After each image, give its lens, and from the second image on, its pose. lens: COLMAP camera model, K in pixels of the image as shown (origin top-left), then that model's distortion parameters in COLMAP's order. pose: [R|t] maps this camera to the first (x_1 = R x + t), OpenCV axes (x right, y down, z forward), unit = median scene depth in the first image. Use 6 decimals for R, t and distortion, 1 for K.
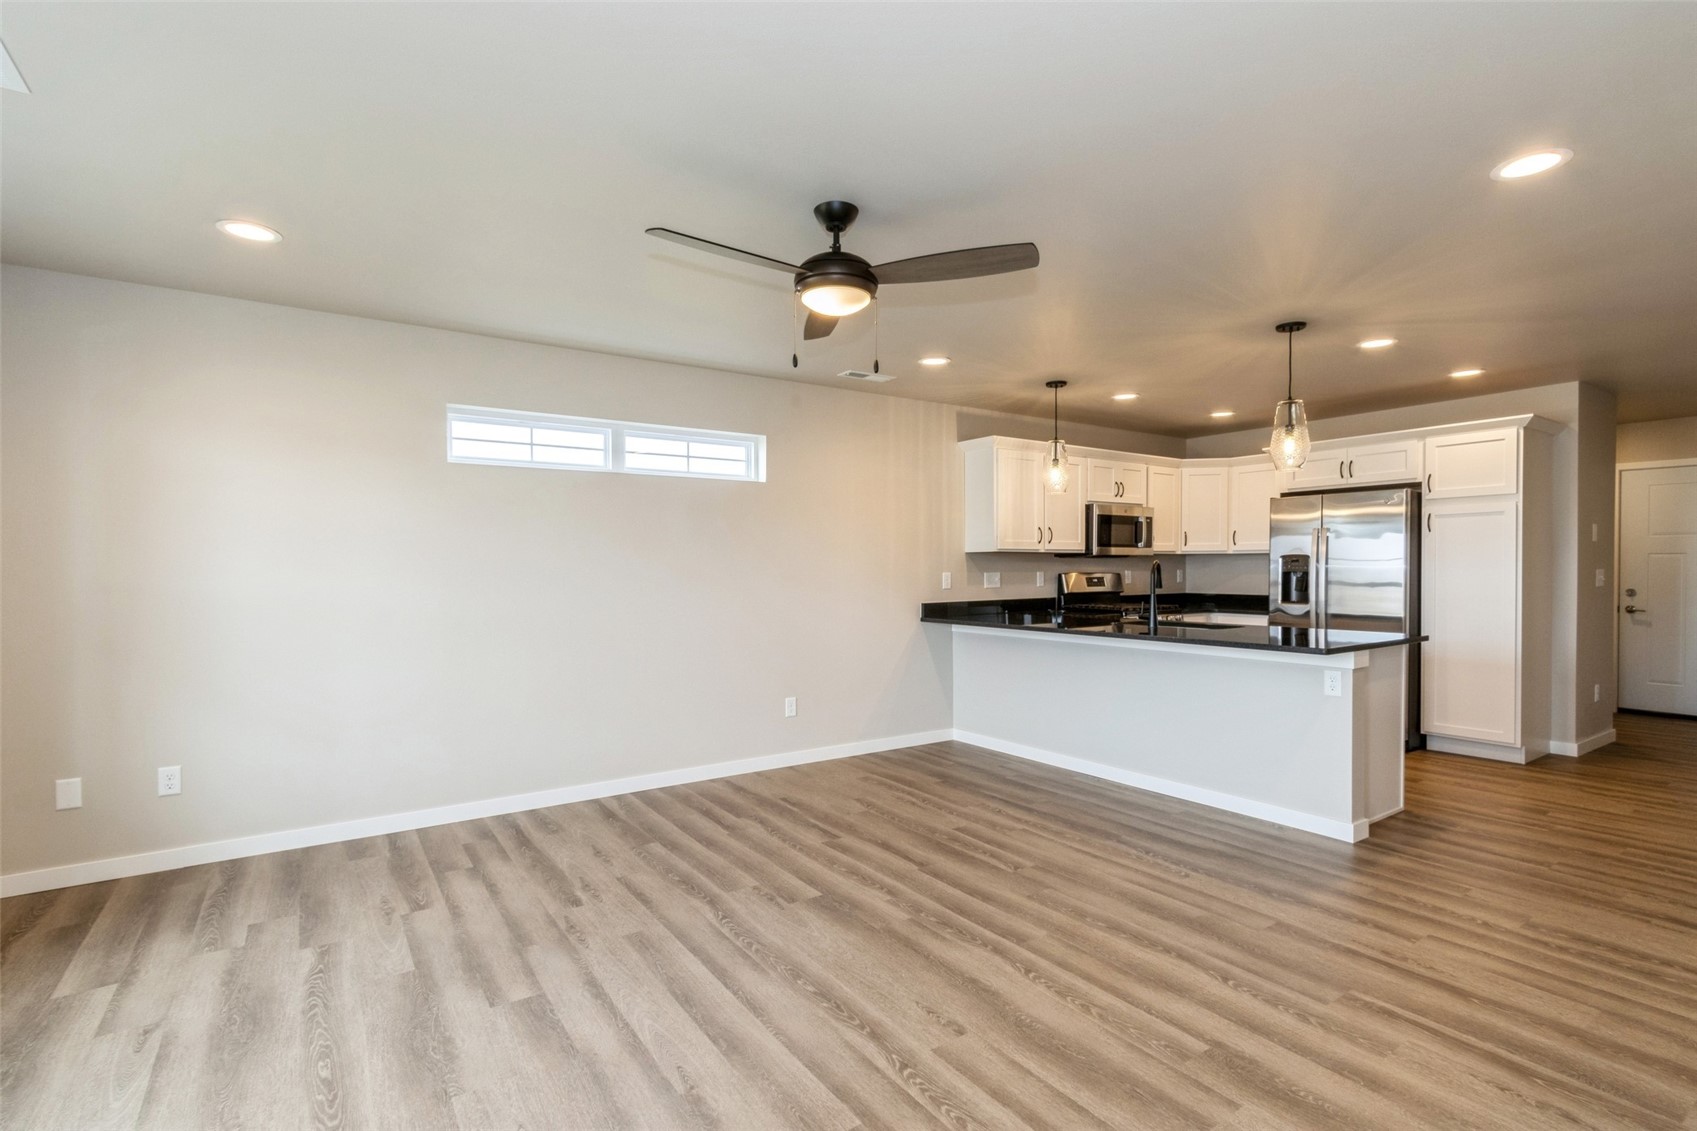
lens RADIAL K [[803.2, 0, 843.3], [0, 803.2, 583.9], [0, 0, 1]] dist [0.002247, -0.000040]
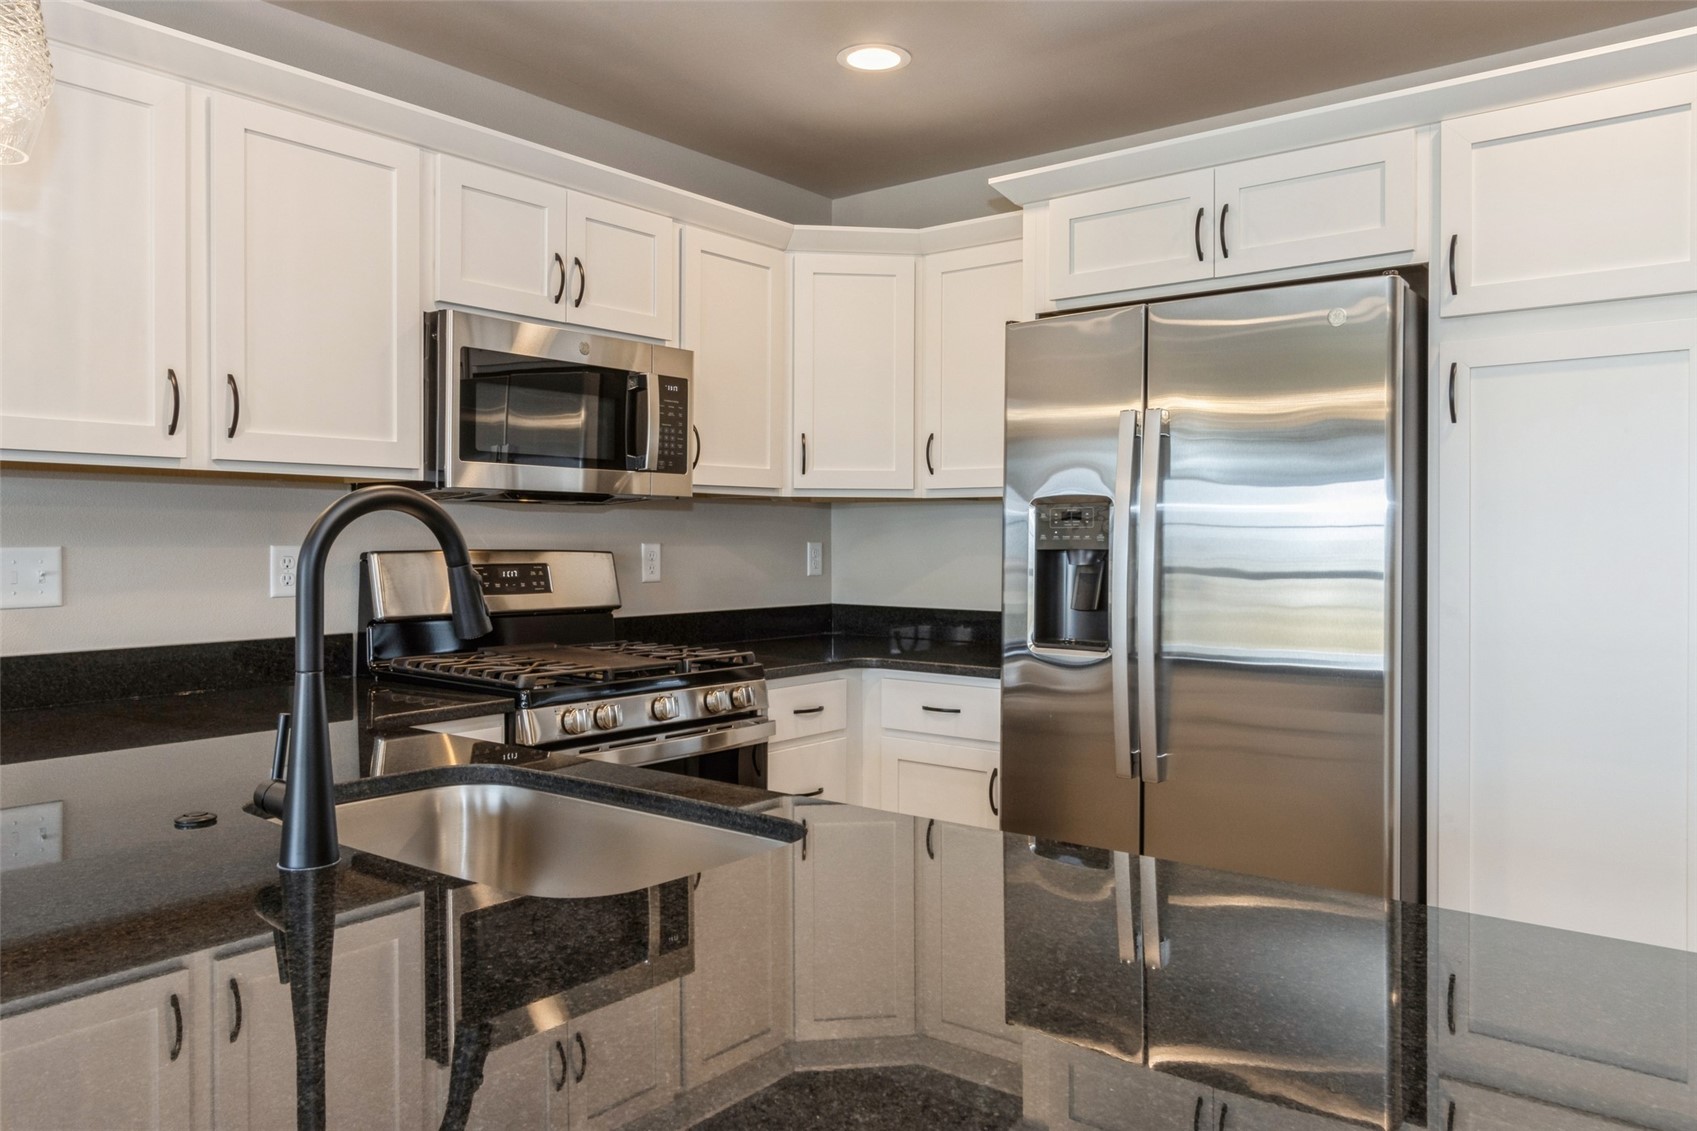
lens RADIAL K [[1246.1, 0, 850.9], [0, 1246.1, 555.9], [0, 0, 1]] dist [-0.004782, -0.000431]
pose [[0.954928, 0.004007, 0.296811, 0.312988], [-0.001368, 0.999958, -0.009100, -0.007494], [-0.296835, 0.008284, 0.954893, 0.523123]]
